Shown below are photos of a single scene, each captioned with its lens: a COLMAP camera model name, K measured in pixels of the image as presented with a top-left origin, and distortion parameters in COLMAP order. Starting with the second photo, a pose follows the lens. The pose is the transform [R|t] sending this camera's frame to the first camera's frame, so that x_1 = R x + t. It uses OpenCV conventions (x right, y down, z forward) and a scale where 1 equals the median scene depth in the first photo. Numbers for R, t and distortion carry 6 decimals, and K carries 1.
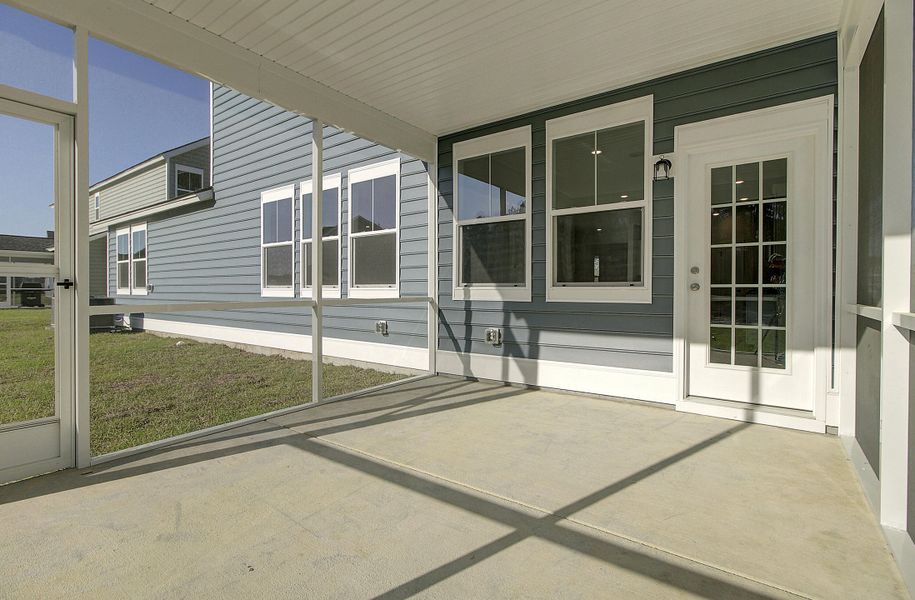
lens RADIAL K [[430.2, 0, 460.2], [0, 430.2, 297.3], [0, 0, 1]] dist [0.000347, 0.001349]
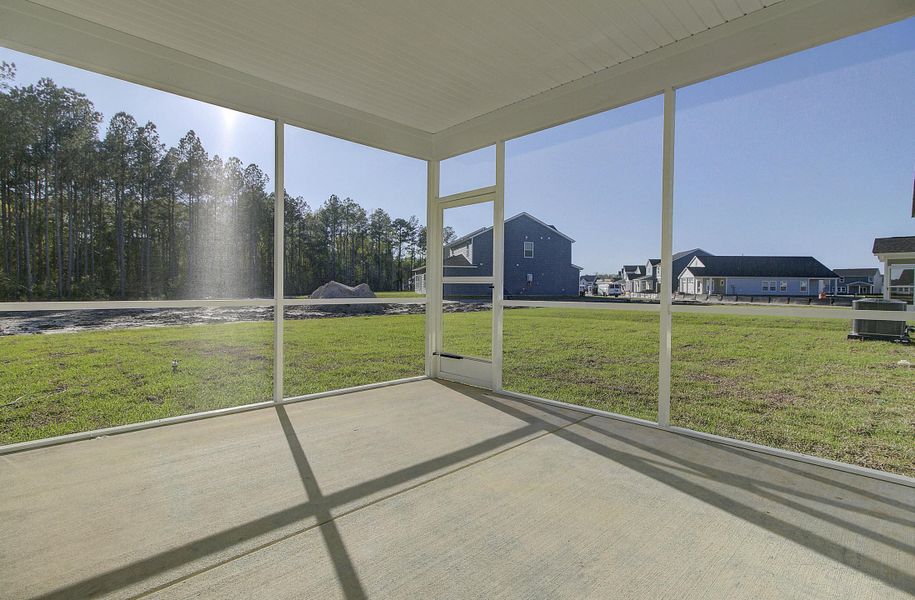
lens RADIAL K [[430.2, 0, 460.2], [0, 430.2, 297.3], [0, 0, 1]] dist [0.000347, 0.001349]
pose [[-0.183033, 0.017656, -0.982948, 0.719565], [-0.013469, 0.999700, 0.020465, -0.032311], [0.983015, 0.016985, -0.182740, 0.912720]]
